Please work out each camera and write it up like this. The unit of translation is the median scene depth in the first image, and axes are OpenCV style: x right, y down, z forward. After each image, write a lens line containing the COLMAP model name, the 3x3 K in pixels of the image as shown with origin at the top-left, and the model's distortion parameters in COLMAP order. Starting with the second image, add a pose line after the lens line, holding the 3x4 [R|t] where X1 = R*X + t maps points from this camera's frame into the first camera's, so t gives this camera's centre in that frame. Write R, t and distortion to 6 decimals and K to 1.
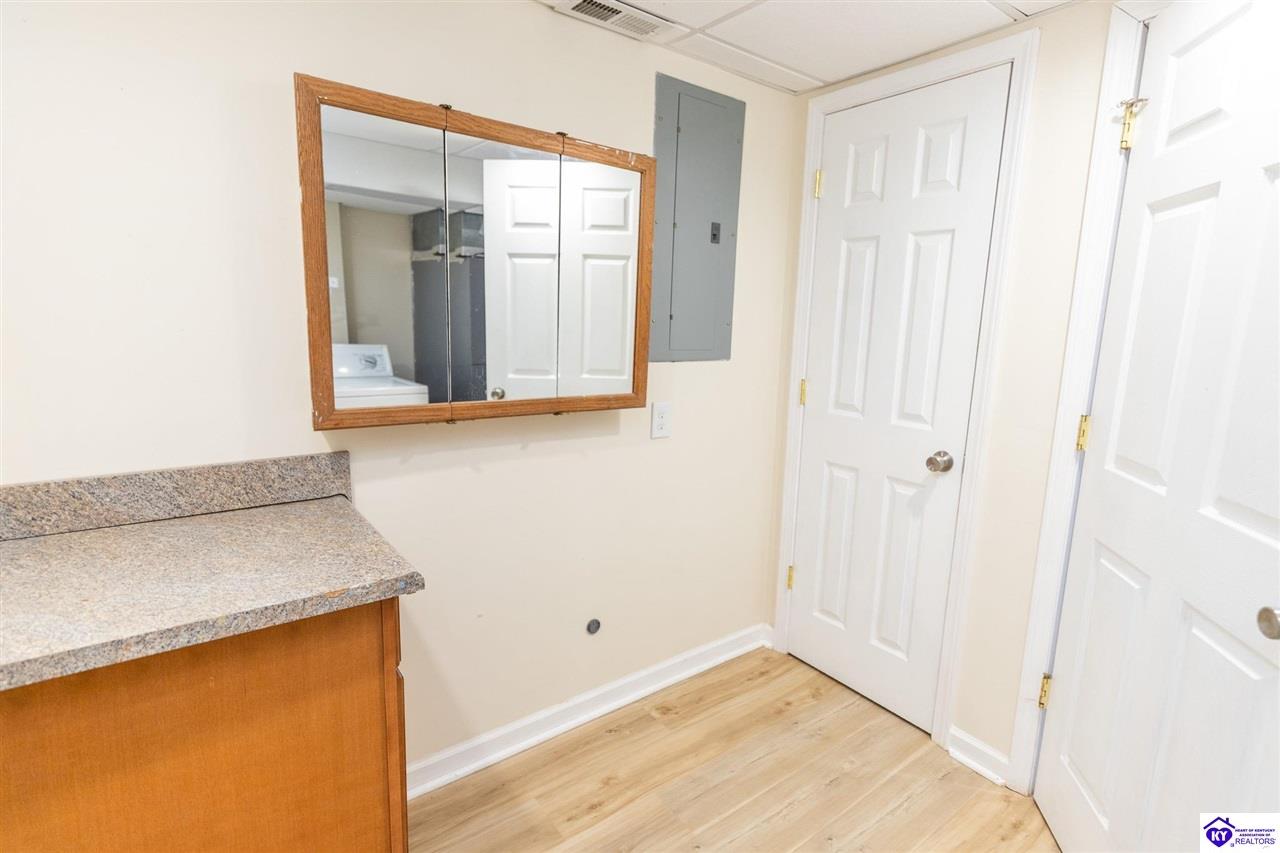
lens RADIAL K [[617.7, 0, 647.1], [0, 617.7, 422.7], [0, 0, 1]] dist [-0.000149, 0.002177]
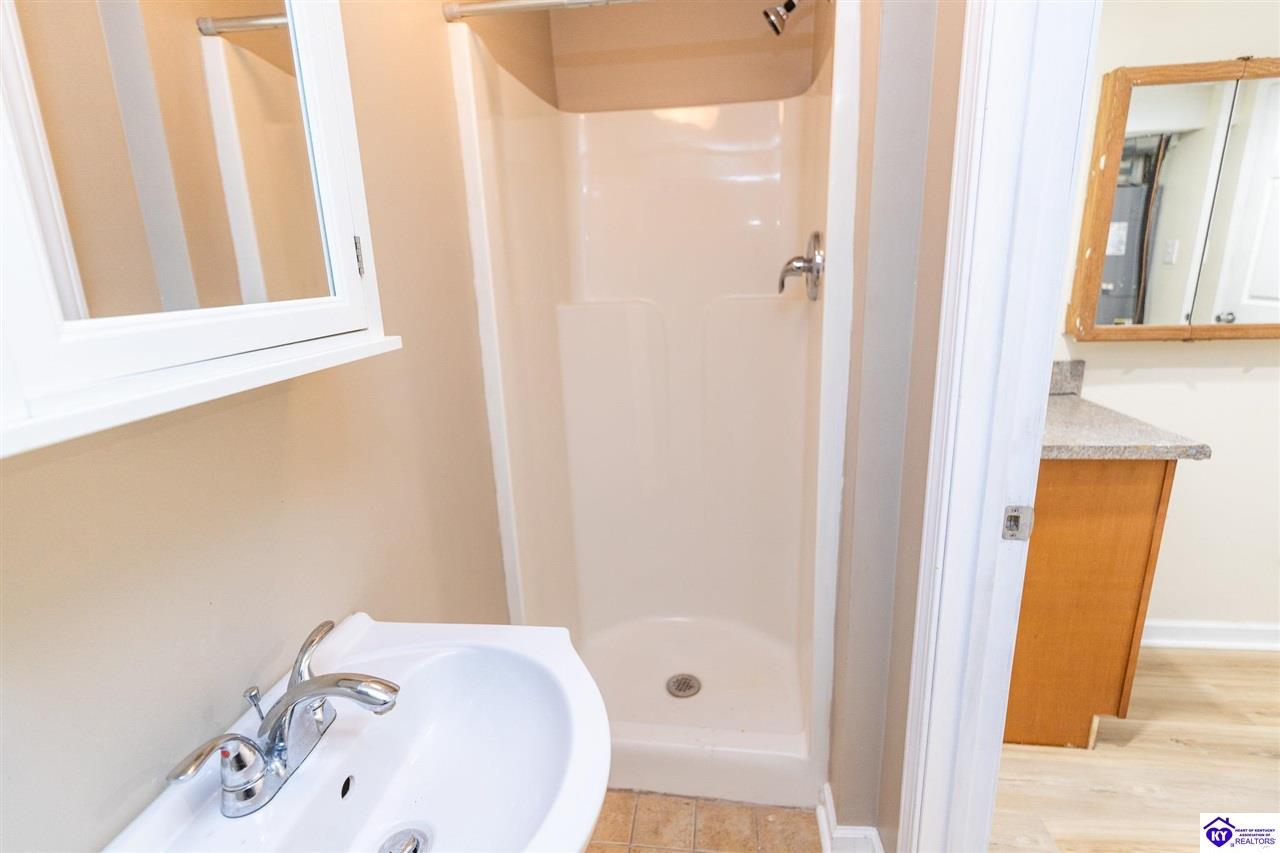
lens RADIAL K [[617.7, 0, 647.1], [0, 617.7, 422.7], [0, 0, 1]] dist [-0.000149, 0.002177]
pose [[0.717706, 0.124004, -0.685216, -0.252427], [-0.061469, 0.991457, 0.115041, 0.087771], [0.693628, -0.040446, 0.719197, -0.605500]]
